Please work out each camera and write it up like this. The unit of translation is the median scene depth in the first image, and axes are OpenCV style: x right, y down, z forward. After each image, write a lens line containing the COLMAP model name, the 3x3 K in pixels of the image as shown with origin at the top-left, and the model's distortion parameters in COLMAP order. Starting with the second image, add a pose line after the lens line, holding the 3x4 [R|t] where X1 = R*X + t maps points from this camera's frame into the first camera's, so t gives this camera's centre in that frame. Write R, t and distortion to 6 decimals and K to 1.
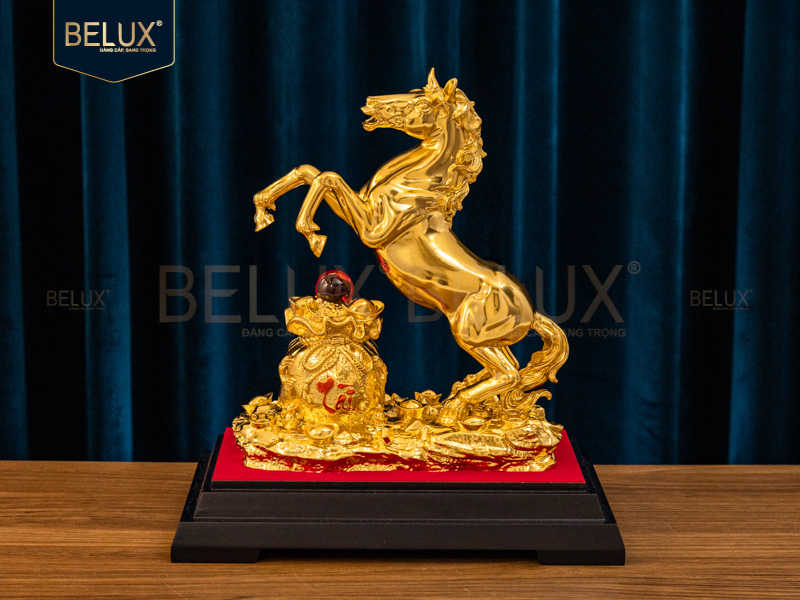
lens RADIAL K [[1451.8, 0, 400.0], [0, 1451.8, 300.0], [0, 0, 1]] dist [-0.038875, 0.001153]
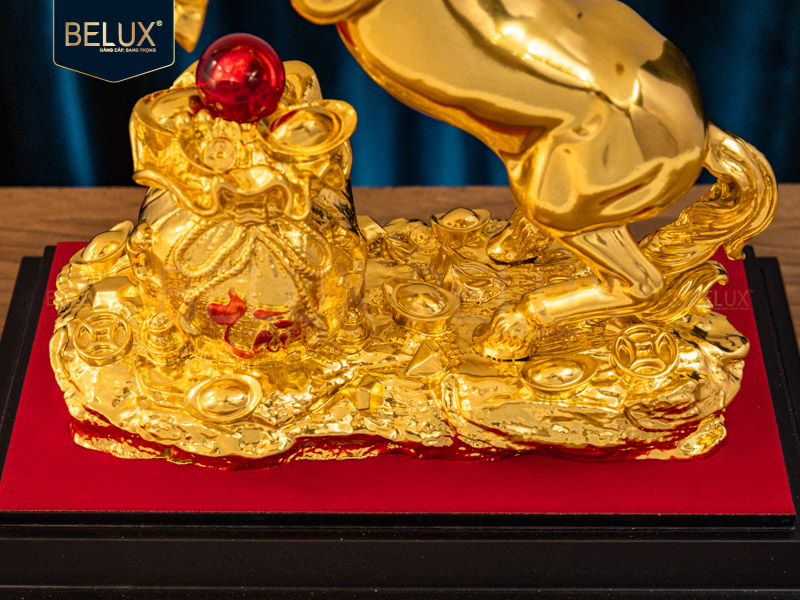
lens RADIAL K [[1591.4, 0, 400.0], [0, 1591.4, 300.0], [0, 0, 1]] dist [0.002888, 0.081405]
pose [[0.999802, -0.002616, -0.019734, 0.011228], [0.012300, 0.860669, 0.509017, -0.190997], [0.015653, -0.509159, 0.860530, 0.577642]]
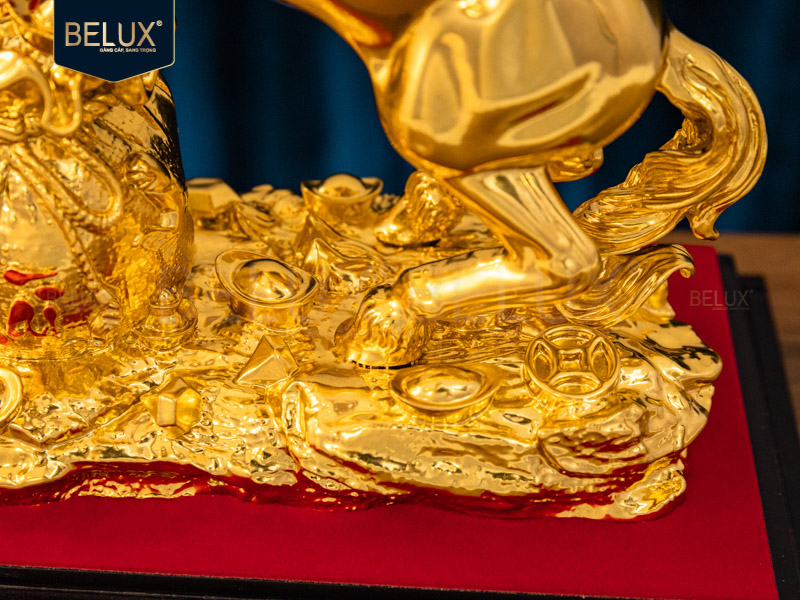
lens RADIAL K [[1451.8, 0, 400.0], [0, 1451.8, 300.0], [0, 0, 1]] dist [-0.038875, 0.001153]
pose [[0.998466, 0.040238, -0.038030, 0.052447], [-0.018887, 0.893223, 0.449217, -0.075648], [0.052045, -0.447809, 0.892613, 0.720814]]
